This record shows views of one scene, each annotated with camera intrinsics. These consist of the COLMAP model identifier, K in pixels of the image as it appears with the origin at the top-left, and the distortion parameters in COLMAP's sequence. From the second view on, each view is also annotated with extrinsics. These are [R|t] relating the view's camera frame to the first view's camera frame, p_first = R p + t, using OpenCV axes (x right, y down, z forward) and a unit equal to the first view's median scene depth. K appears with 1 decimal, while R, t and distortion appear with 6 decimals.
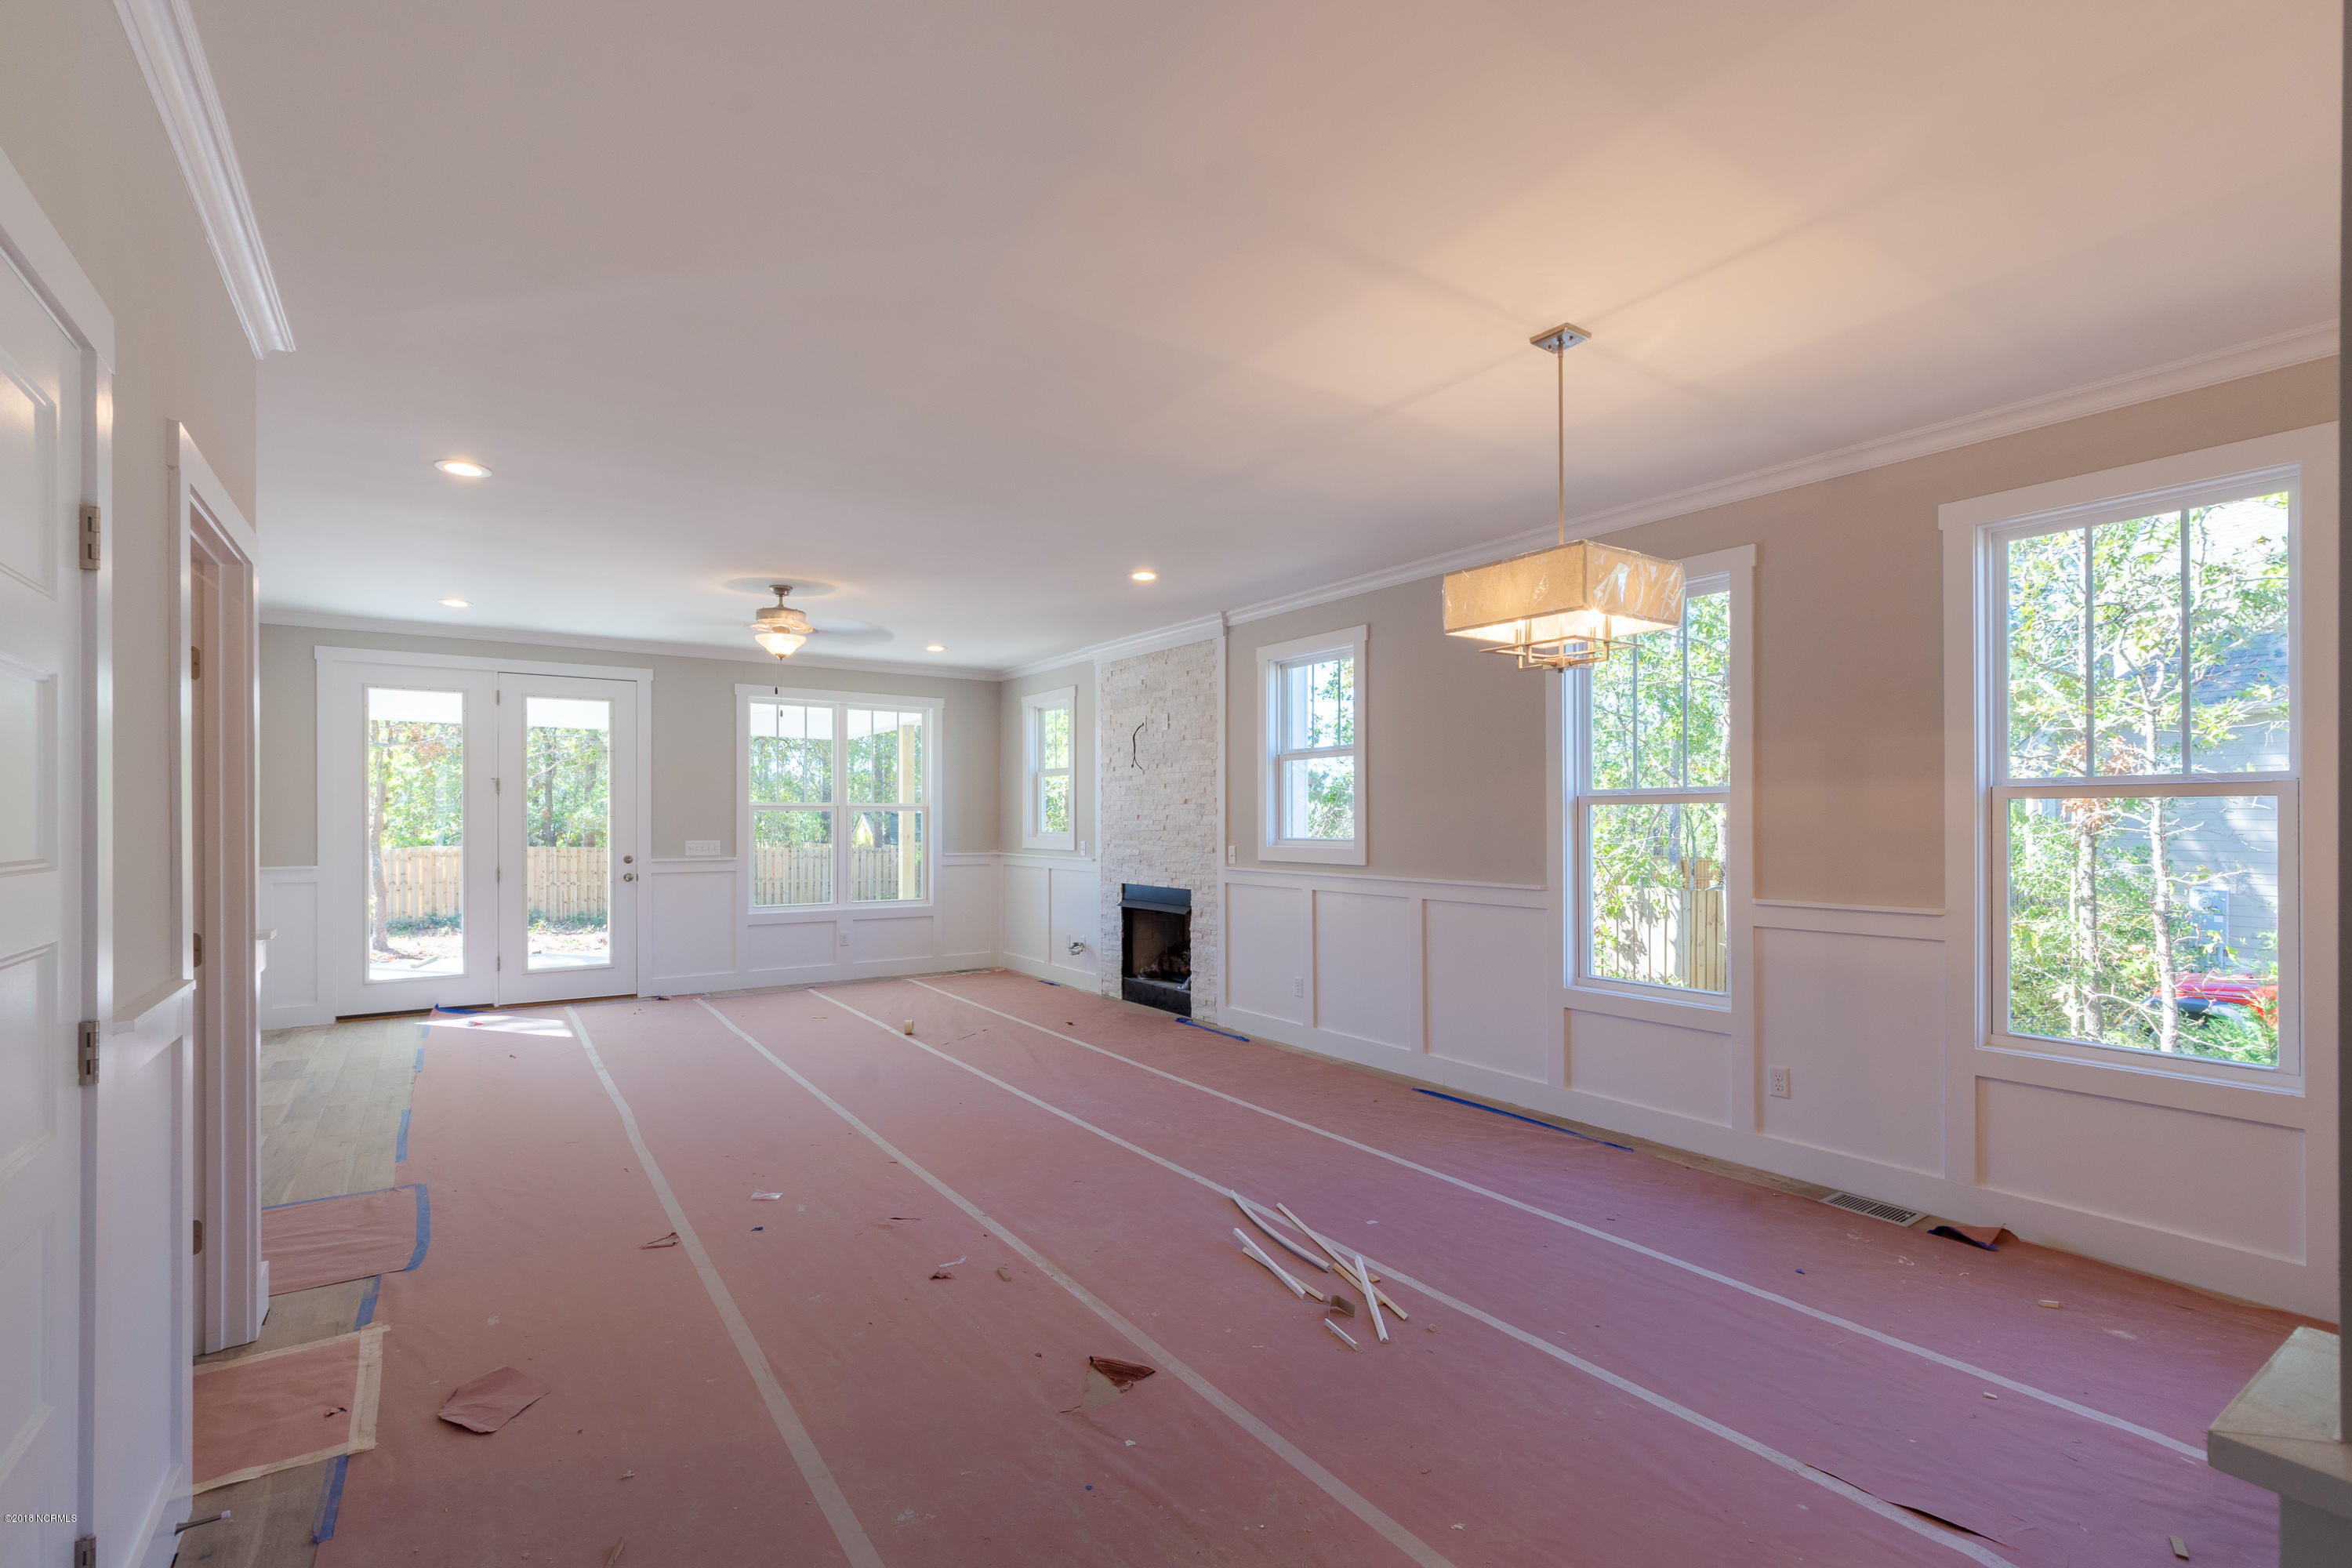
lens RADIAL K [[1068.3, 0, 1177.2], [0, 1068.3, 802.6], [0, 0, 1]] dist [-0.004498, -0.001004]
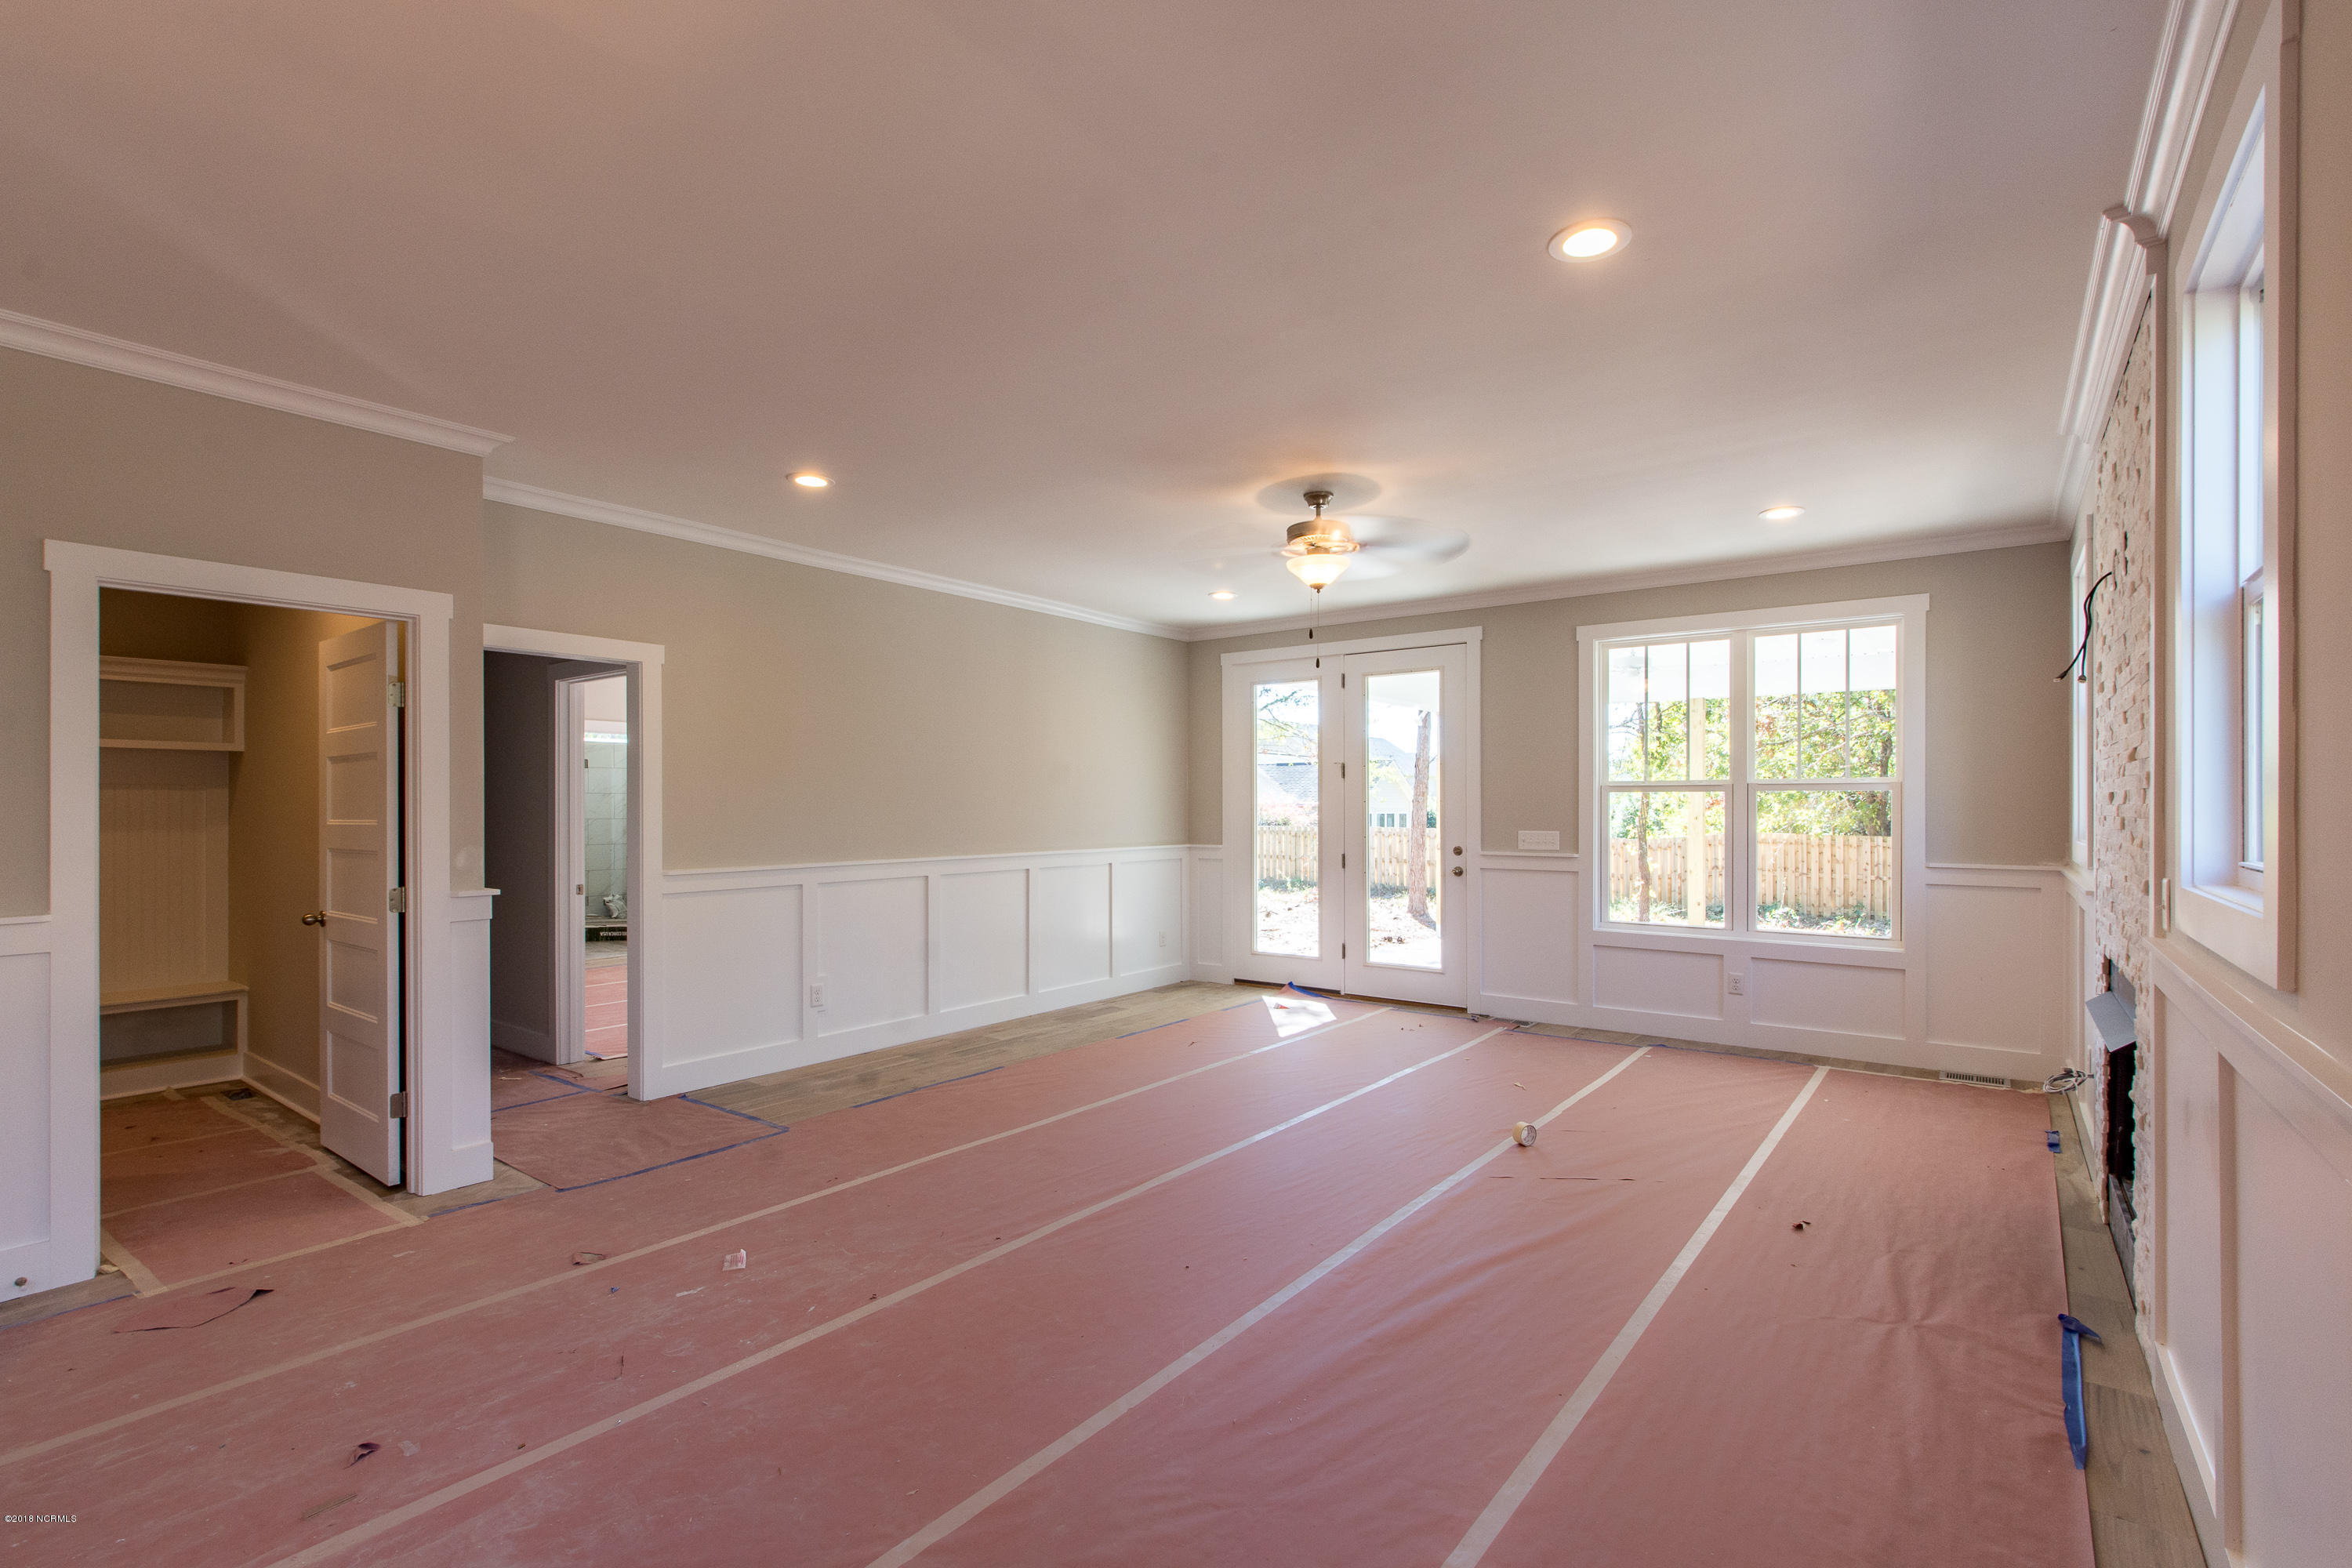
lens RADIAL K [[1068.3, 0, 1178.8], [0, 1068.3, 803.1], [0, 0, 1]] dist [-0.004498, -0.001004]
pose [[0.313402, -0.002878, -0.949616, 0.236224], [0.012992, 0.999915, 0.001257, 0.010811], [0.949532, -0.012731, 0.313413, 0.518836]]
